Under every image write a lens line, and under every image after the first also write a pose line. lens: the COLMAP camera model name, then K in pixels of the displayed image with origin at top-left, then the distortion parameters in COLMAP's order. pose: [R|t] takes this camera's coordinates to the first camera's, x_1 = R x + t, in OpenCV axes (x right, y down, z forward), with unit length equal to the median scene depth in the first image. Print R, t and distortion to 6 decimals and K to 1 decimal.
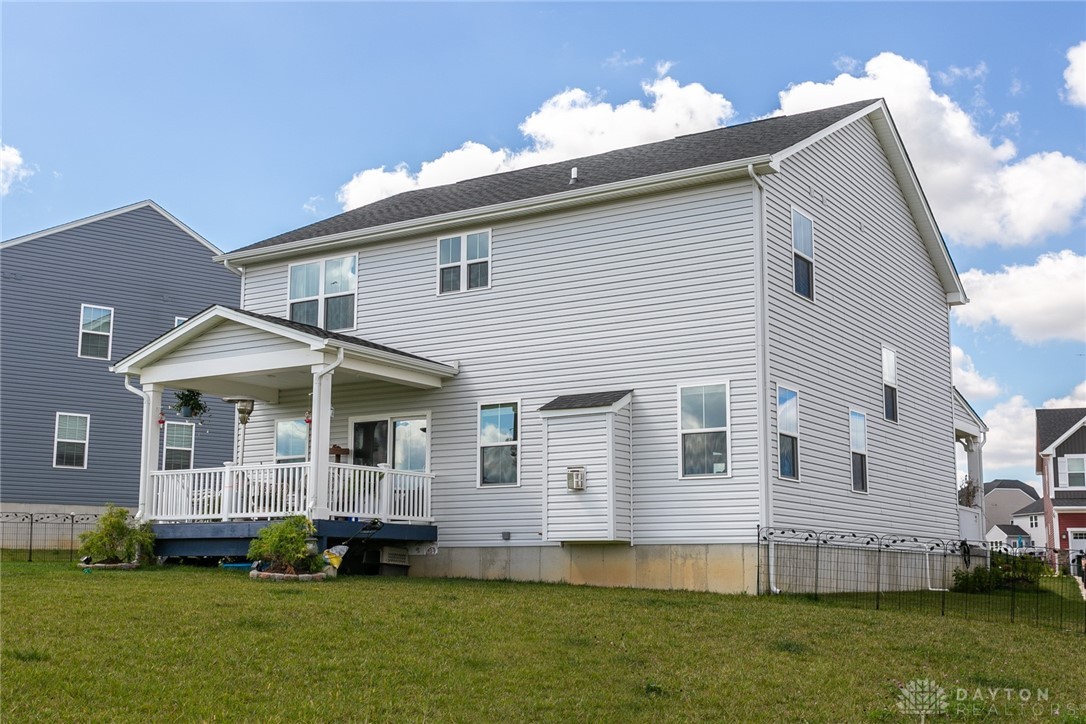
lens RADIAL K [[1274.8, 0, 546.0], [0, 1274.8, 364.8], [0, 0, 1]] dist [0.033232, 0.000000]
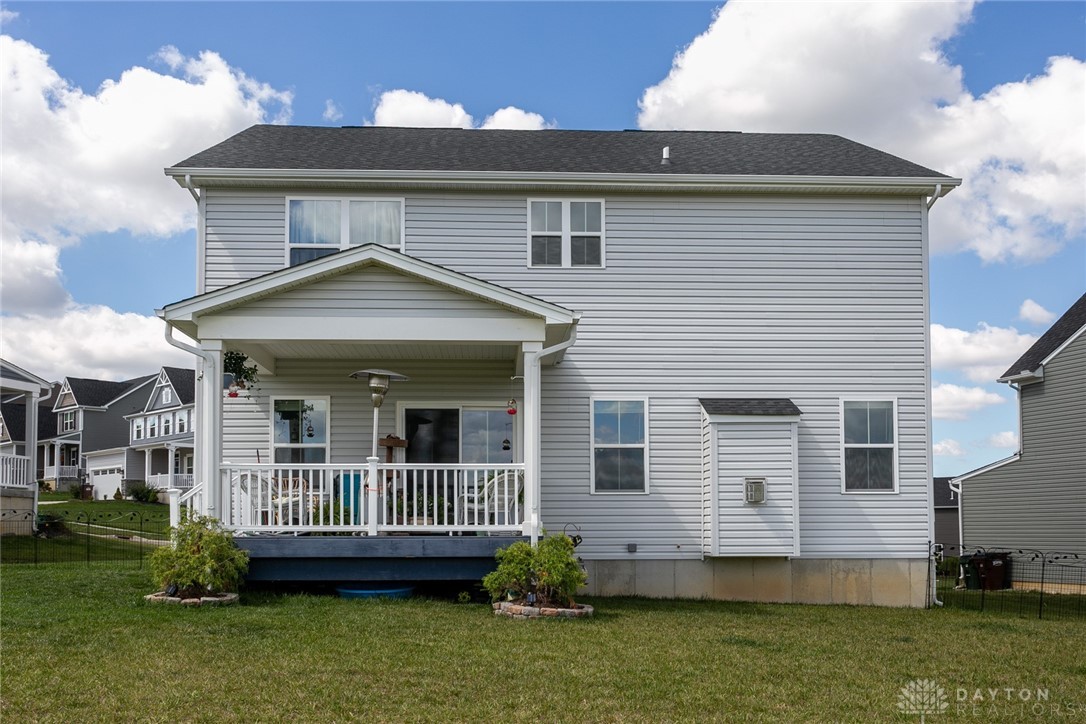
lens RADIAL K [[1083.0, 0, 529.3], [0, 1083.0, 470.1], [0, 0, 1]] dist [0.006286, 0.000000]
pose [[0.819189, 0.026900, 0.572892, -0.517865], [-0.089681, 0.992620, 0.081628, 0.022164], [-0.566469, -0.118246, 0.815556, 0.407694]]
